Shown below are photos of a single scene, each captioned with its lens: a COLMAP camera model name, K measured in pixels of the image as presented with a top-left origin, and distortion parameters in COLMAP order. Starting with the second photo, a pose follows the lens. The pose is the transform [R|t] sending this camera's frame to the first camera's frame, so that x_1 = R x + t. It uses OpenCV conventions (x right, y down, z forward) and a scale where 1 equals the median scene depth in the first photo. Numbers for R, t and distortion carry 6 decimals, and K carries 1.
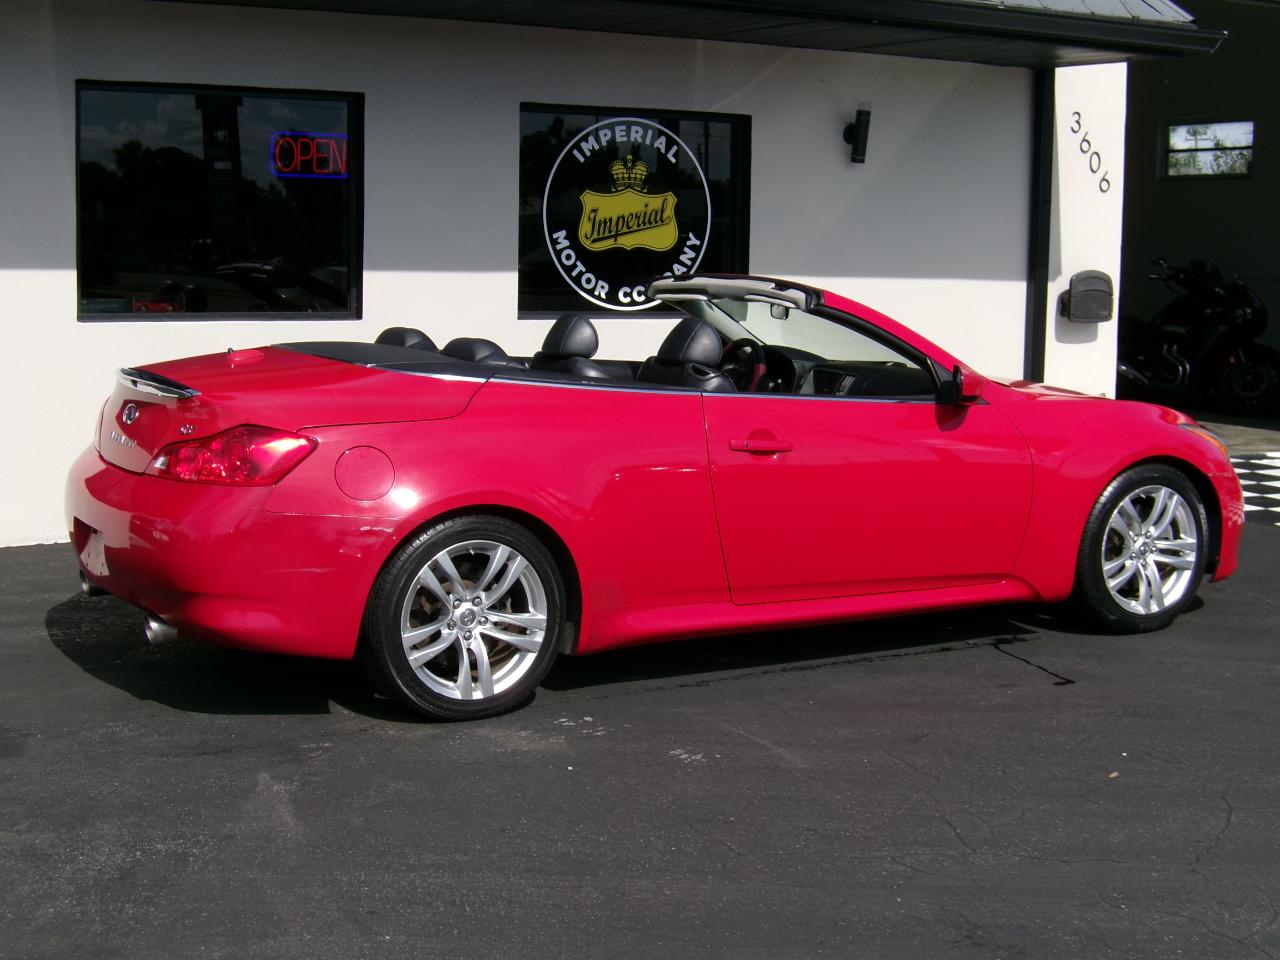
lens RADIAL K [[1953.3, 0, 643.8], [0, 1953.3, 524.2], [0, 0, 1]] dist [-0.125803, 0.011256]
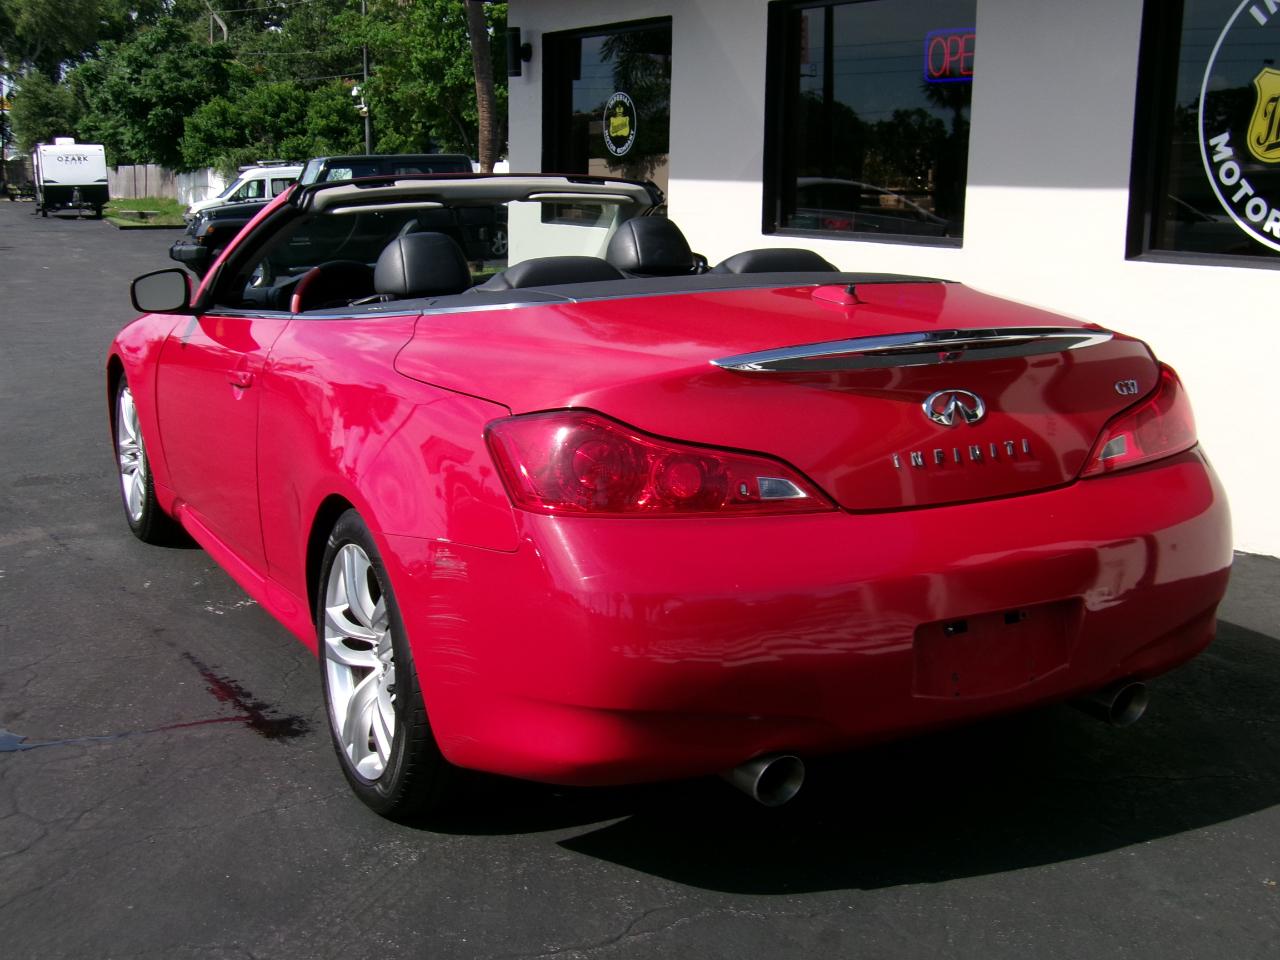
lens RADIAL K [[1561.9, 0, 641.6], [0, 1561.9, 501.7], [0, 0, 1]] dist [-0.056462, 0.152852]
pose [[0.039808, 0.189124, -0.981146, 0.503991], [-0.152377, 0.971589, 0.181099, -0.092764], [0.987520, 0.142295, 0.067495, 0.777645]]
